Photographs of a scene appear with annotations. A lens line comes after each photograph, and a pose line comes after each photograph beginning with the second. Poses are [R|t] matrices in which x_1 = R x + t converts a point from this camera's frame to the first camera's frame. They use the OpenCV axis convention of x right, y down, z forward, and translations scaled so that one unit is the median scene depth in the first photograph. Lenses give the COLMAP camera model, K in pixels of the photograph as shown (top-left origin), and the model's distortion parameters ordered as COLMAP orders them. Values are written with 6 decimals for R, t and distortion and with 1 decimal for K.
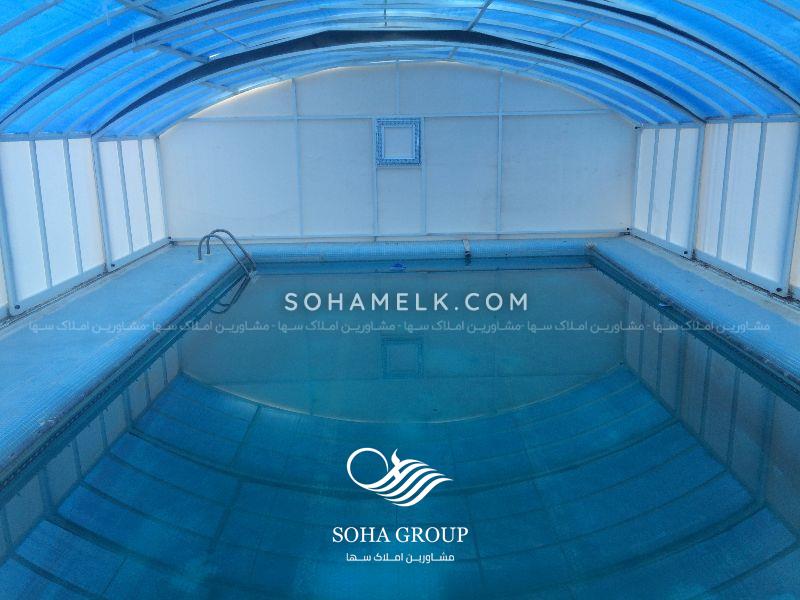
lens RADIAL K [[688.5, 0, 400.0], [0, 688.5, 300.0], [0, 0, 1]] dist [0.084863, -0.115109]
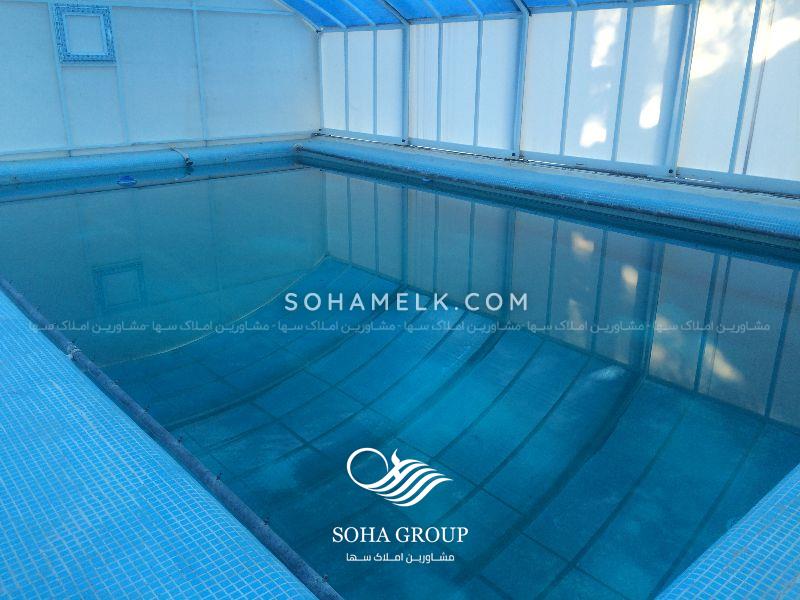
lens RADIAL K [[688.5, 0, 400.0], [0, 688.5, 300.0], [0, 0, 1]] dist [0.084863, -0.115109]
pose [[0.761317, -0.195716, 0.618135, -0.299863], [0.141443, 0.980525, 0.136251, 0.028925], [-0.632763, -0.016299, 0.774174, 0.085880]]
